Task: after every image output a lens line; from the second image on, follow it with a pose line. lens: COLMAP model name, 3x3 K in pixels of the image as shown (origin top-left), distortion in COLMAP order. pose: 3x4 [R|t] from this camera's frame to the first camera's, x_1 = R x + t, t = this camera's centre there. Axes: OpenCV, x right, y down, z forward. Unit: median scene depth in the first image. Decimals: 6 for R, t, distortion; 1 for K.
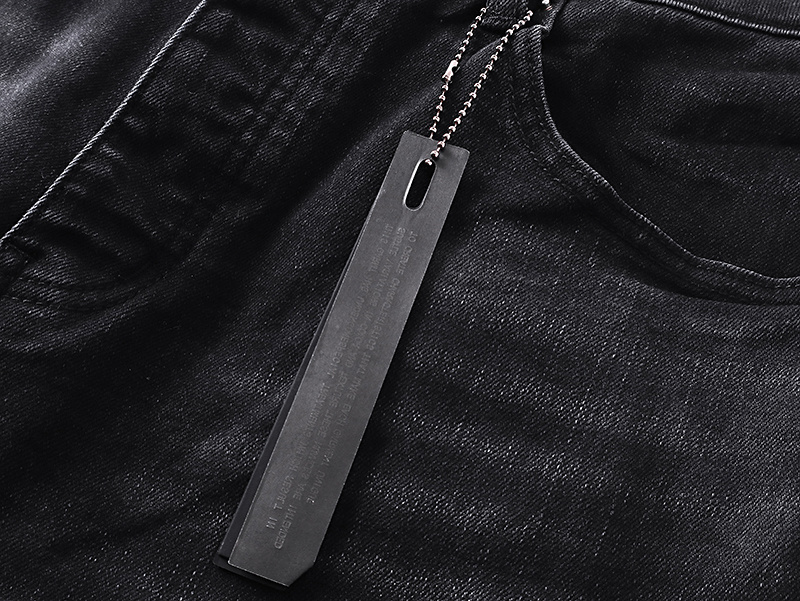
lens RADIAL K [[1344.2, 0, 400.0], [0, 1344.2, 300.5], [0, 0, 1]] dist [-0.090138, -0.018553]
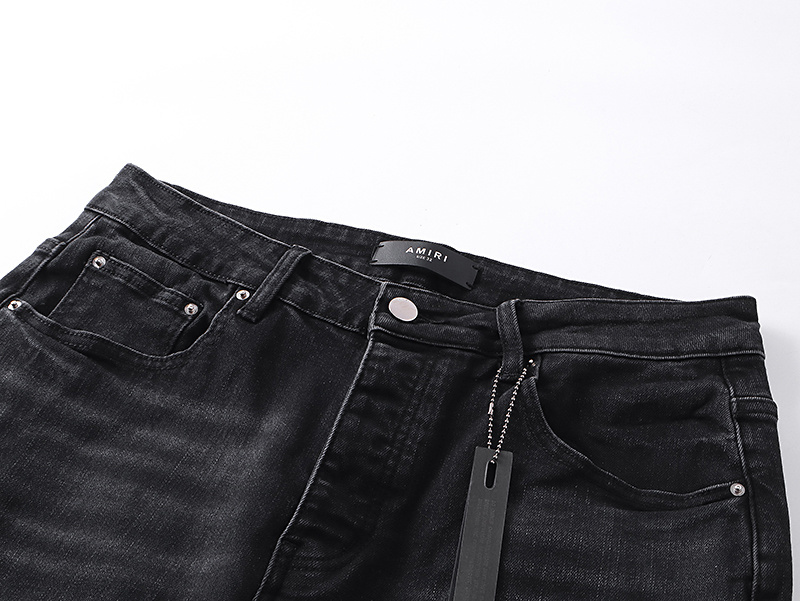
lens RADIAL K [[1344.2, 0, 400.0], [0, 1344.2, 300.5], [0, 0, 1]] dist [-0.090138, -0.018553]
pose [[0.983773, -0.137772, 0.114936, -0.287916], [0.156286, 0.972658, -0.171789, -0.021103], [-0.088126, 0.186964, 0.978406, -0.851750]]
